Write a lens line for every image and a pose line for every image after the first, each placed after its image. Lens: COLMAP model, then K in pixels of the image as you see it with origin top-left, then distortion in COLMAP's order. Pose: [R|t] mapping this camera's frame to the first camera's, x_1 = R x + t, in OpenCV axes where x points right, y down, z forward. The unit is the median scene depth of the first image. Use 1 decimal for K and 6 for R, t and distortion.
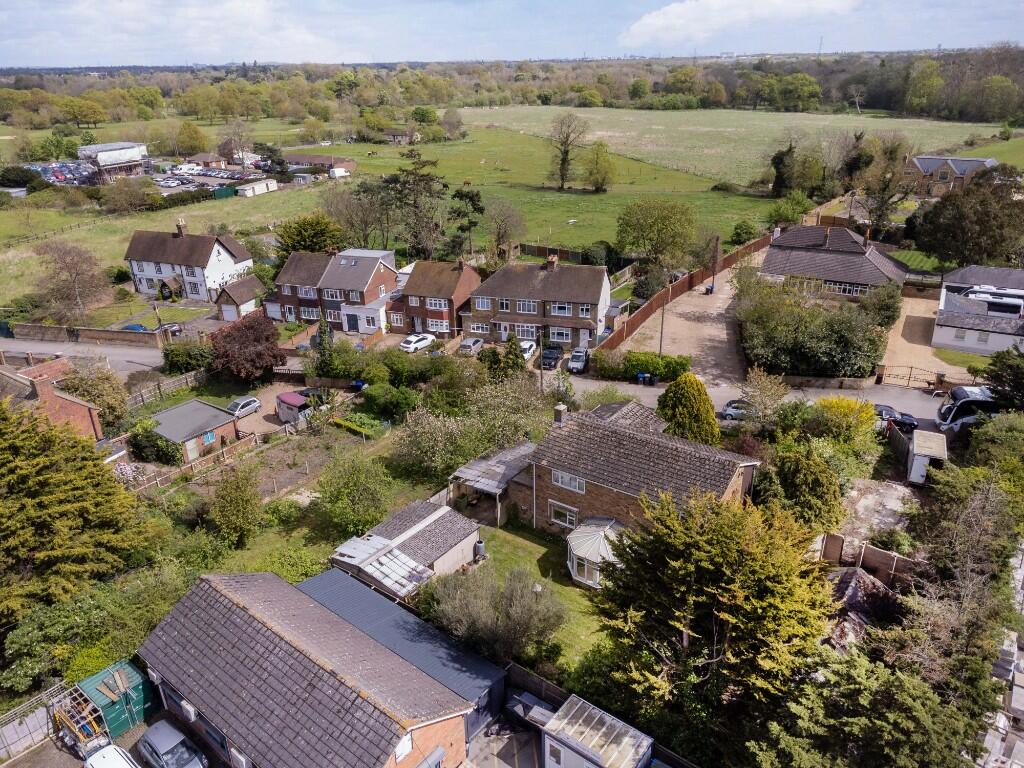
lens RADIAL K [[734.6, 0, 512.0], [0, 734.6, 384.0], [0, 0, 1]] dist [0.011684, 0.008147]
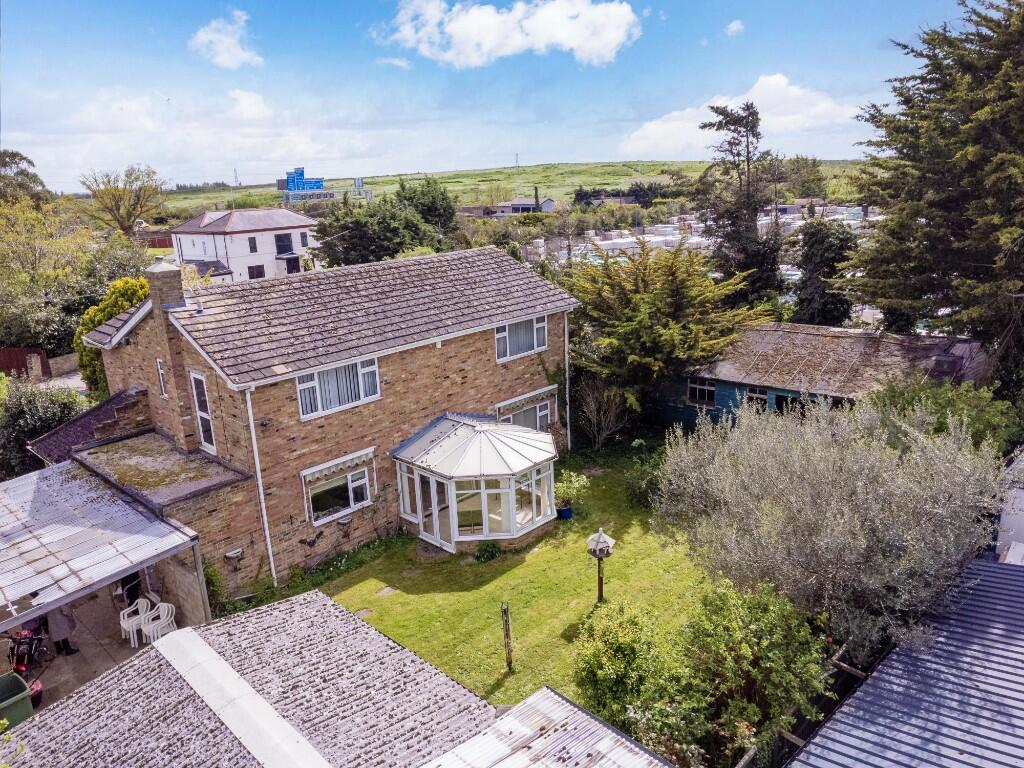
lens RADIAL K [[734.6, 0, 512.0], [0, 734.6, 384.0], [0, 0, 1]] dist [0.011684, 0.008147]
pose [[0.138569, -0.256937, 0.956442, -0.168694], [0.435801, 0.883047, 0.174081, 0.056507], [-0.889312, 0.392697, 0.234337, 0.463063]]
